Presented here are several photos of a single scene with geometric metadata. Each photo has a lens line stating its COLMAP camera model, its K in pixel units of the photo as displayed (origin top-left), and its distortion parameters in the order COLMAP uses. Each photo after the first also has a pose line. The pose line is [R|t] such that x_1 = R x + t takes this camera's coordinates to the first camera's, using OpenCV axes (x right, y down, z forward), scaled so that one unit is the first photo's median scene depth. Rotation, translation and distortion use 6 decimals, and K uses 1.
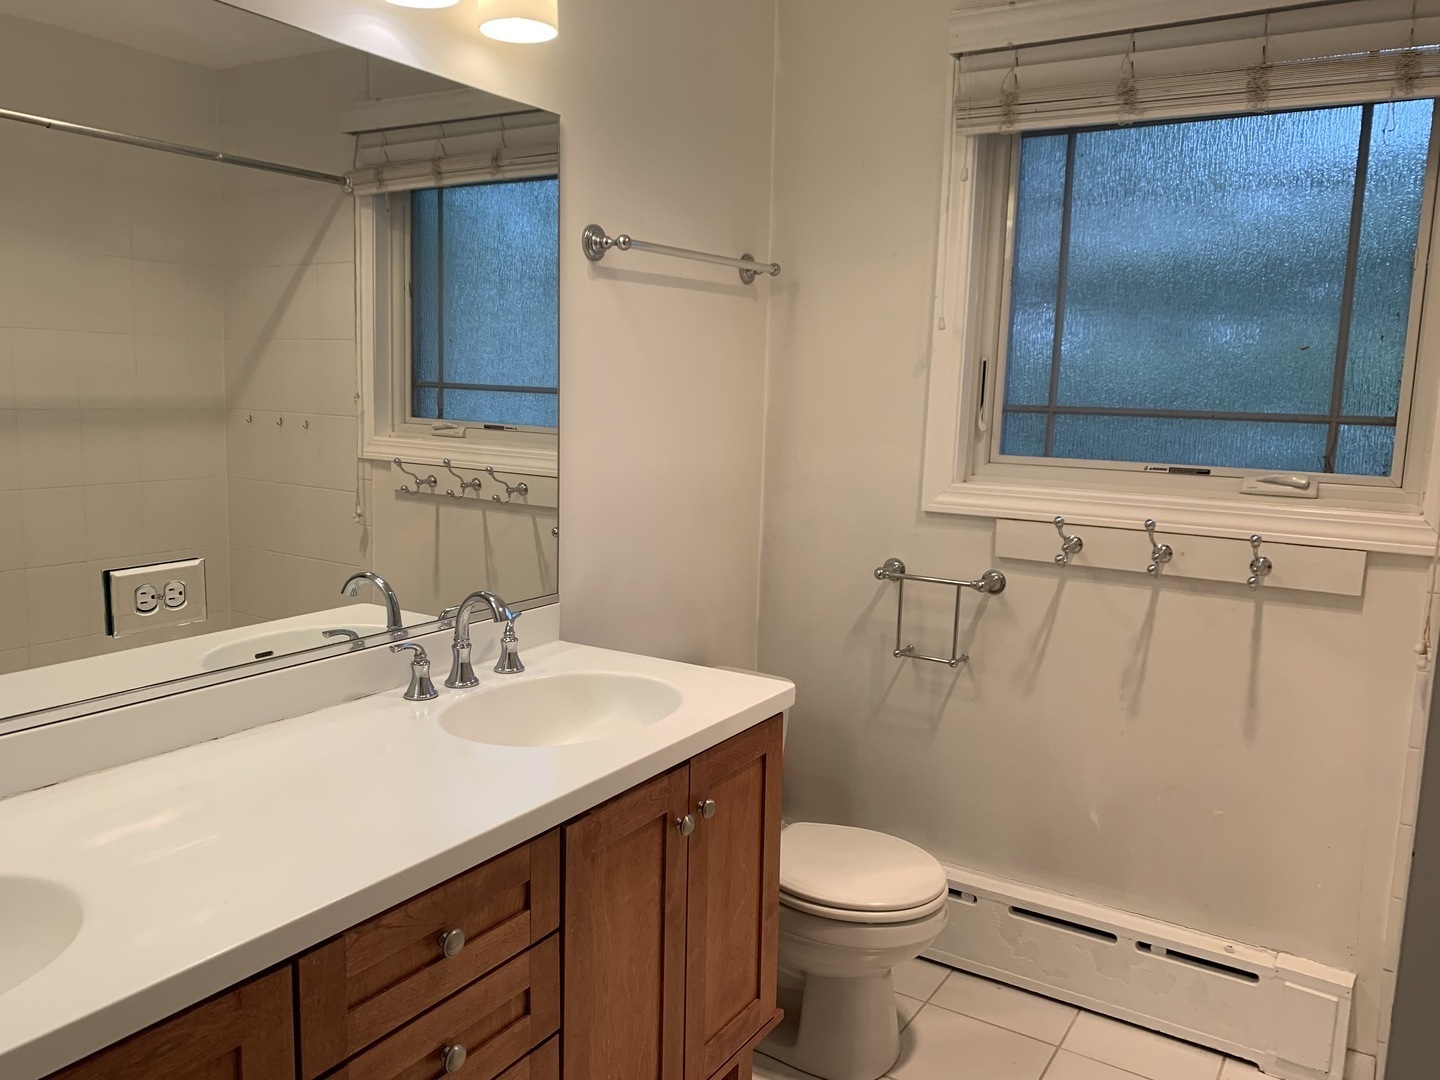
lens RADIAL K [[1099.0, 0, 724.0], [0, 1099.0, 530.4], [0, 0, 1]] dist [0.024235, -0.015253]
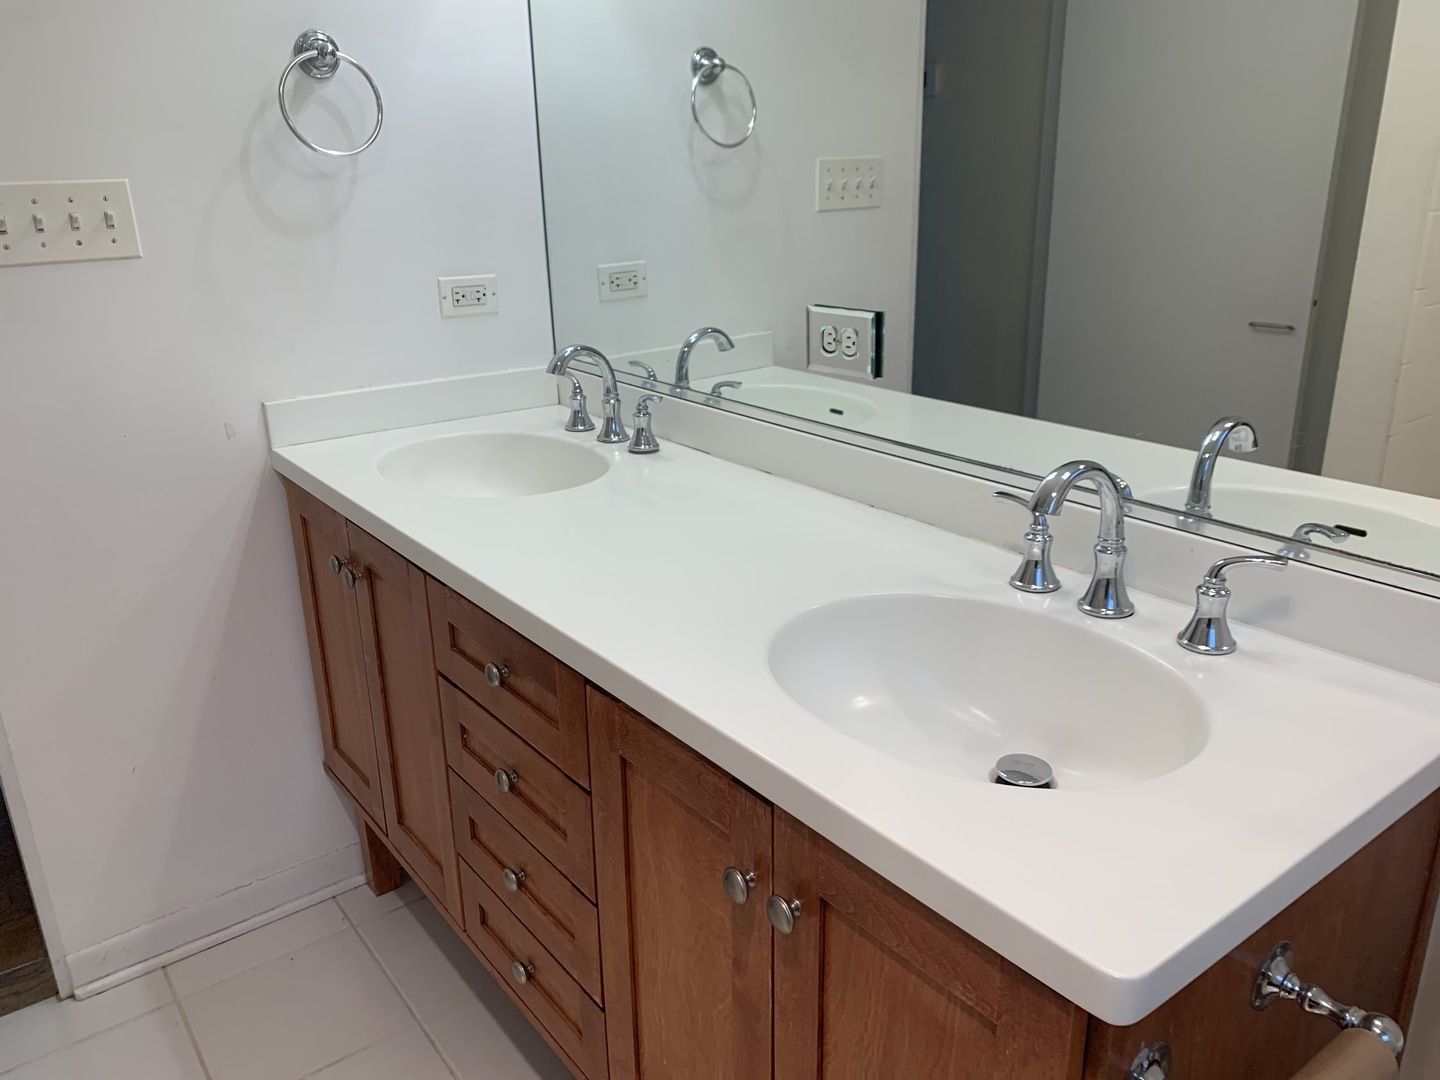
lens RADIAL K [[1099.0, 0, 724.0], [0, 1099.0, 530.4], [0, 0, 1]] dist [0.024235, -0.015253]
pose [[-0.341632, 0.284521, -0.895732, 0.456293], [-0.117068, 0.932769, 0.340935, -0.105262], [0.932514, 0.221336, -0.285356, 1.182429]]
